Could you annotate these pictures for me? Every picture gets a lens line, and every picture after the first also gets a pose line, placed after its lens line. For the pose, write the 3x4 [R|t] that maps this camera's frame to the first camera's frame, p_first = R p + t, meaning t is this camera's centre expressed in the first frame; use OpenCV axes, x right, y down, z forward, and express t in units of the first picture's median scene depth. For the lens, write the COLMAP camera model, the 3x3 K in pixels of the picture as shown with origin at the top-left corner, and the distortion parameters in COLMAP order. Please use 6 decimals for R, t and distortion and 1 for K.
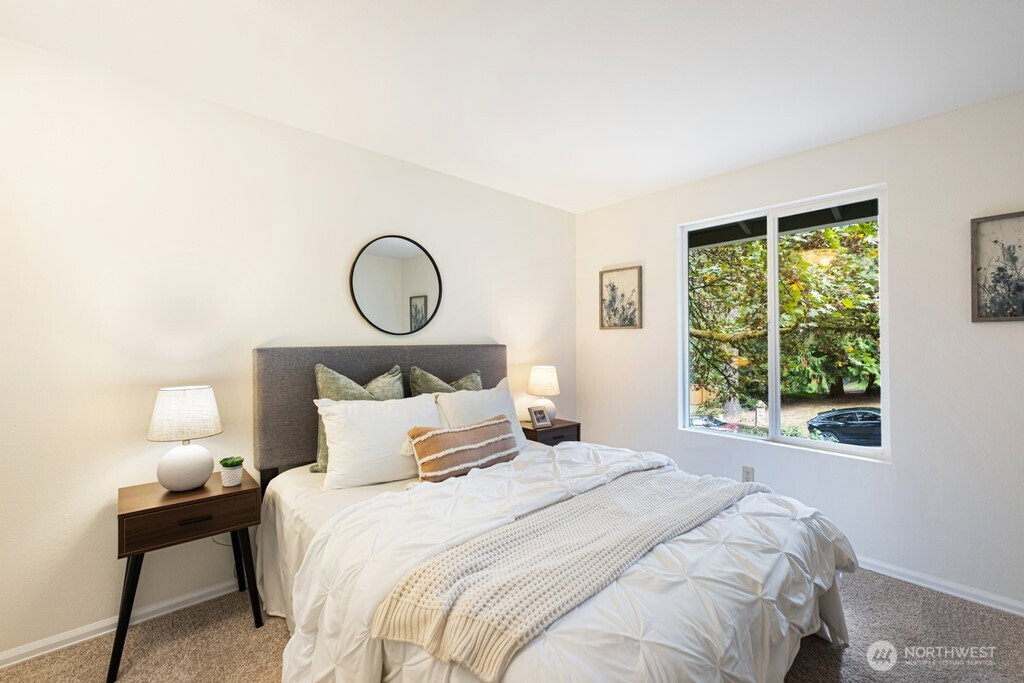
lens RADIAL K [[433.4, 0, 512.6], [0, 433.4, 341.0], [0, 0, 1]] dist [-0.000234, -0.000247]
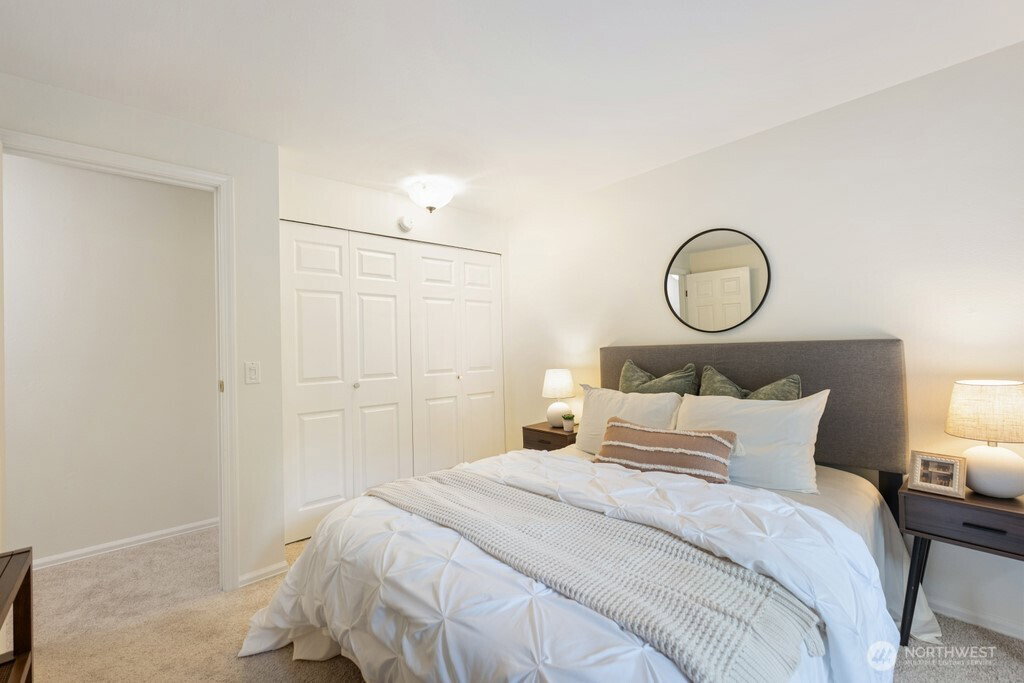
lens RADIAL K [[433.4, 0, 514.9], [0, 433.4, 340.9], [0, 0, 1]] dist [-0.000234, -0.000247]
pose [[0.024308, 0.004958, -0.999692, 0.830039], [0.031096, 0.999500, 0.005713, -0.014885], [0.999221, -0.031225, 0.024141, 0.645045]]
